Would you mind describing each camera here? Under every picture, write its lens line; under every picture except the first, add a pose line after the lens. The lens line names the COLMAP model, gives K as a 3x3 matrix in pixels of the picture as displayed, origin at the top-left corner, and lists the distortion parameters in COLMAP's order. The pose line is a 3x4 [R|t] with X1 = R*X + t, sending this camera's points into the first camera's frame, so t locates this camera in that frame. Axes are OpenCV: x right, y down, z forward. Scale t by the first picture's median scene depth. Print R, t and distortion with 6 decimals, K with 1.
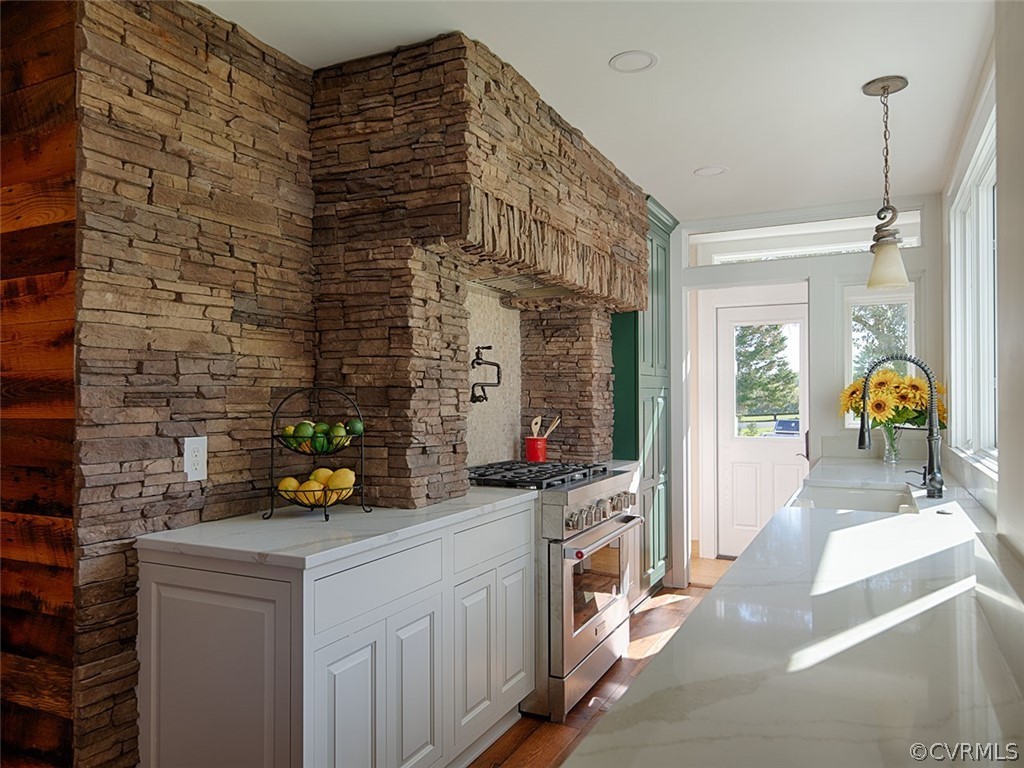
lens RADIAL K [[665.0, 0, 509.9], [0, 665.0, 387.4], [0, 0, 1]] dist [0.008717, 0.000078]
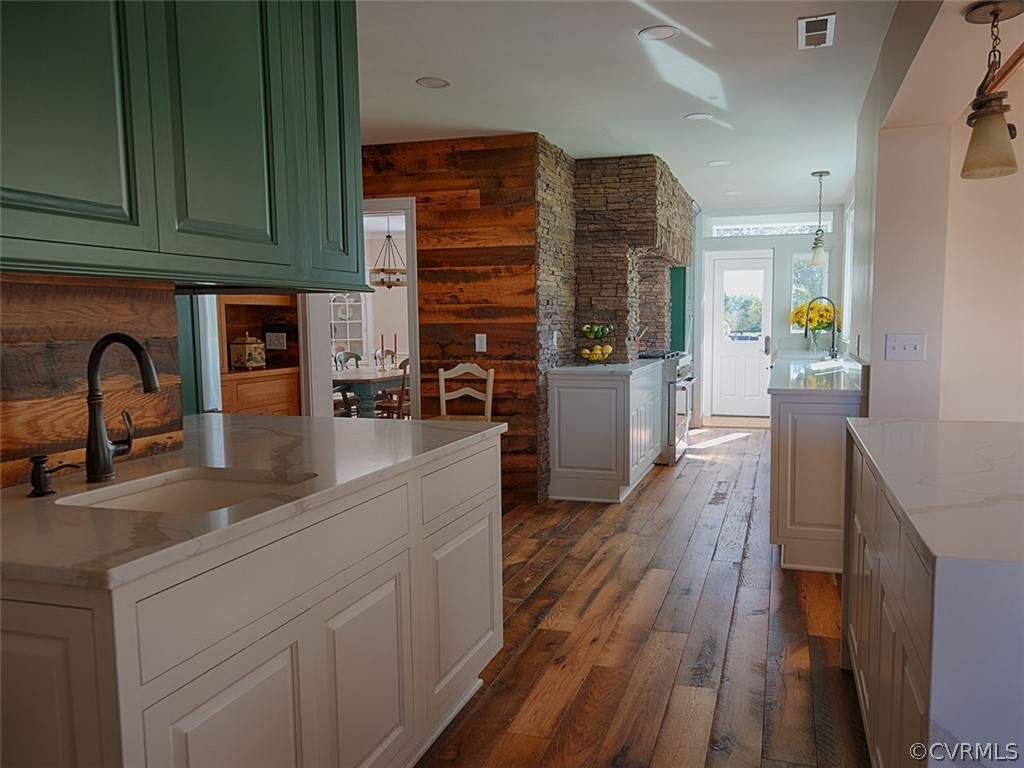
lens RADIAL K [[824.9, 0, 516.4], [0, 824.9, 389.3], [0, 0, 1]] dist [0.002625, -0.003833]
pose [[0.981020, -0.016449, 0.193207, -1.055477], [-0.002568, 0.995206, 0.097768, -0.006406], [-0.193889, -0.096408, 0.976275, -1.681960]]
